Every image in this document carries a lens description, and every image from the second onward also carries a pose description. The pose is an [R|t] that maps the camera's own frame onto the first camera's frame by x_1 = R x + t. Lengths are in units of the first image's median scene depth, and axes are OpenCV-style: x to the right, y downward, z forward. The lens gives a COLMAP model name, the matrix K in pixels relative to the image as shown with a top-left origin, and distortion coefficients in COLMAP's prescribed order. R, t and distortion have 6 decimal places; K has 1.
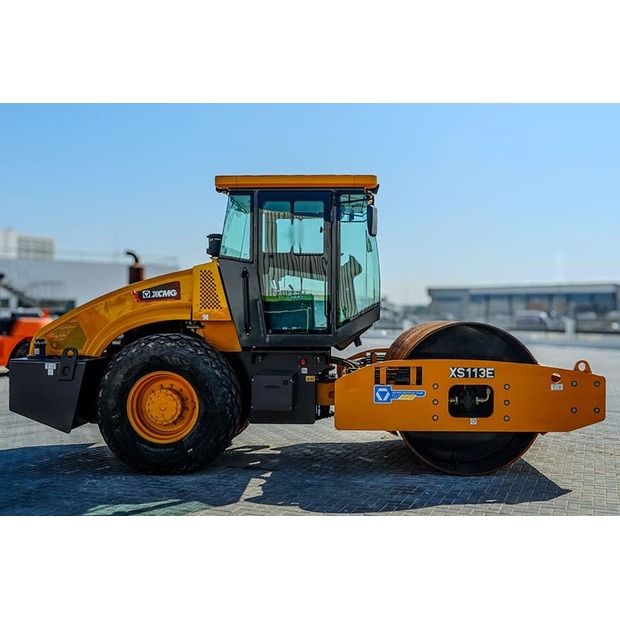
lens RADIAL K [[668.8, 0, 310.0], [0, 668.8, 310.0], [0, 0, 1]] dist [-0.029572, 0.001707]
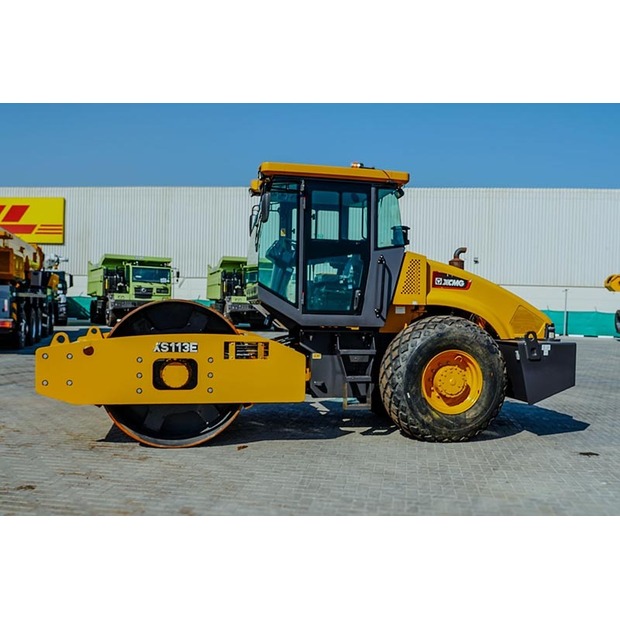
lens RADIAL K [[595.3, 0, 310.0], [0, 595.3, 310.0], [0, 0, 1]] dist [-0.036882, -0.003258]
pose [[-0.964739, -0.021510, -0.262328, 0.228371], [-0.020561, 0.999768, -0.006362, 0.034780], [0.262404, -0.000744, -0.964958, 1.987437]]
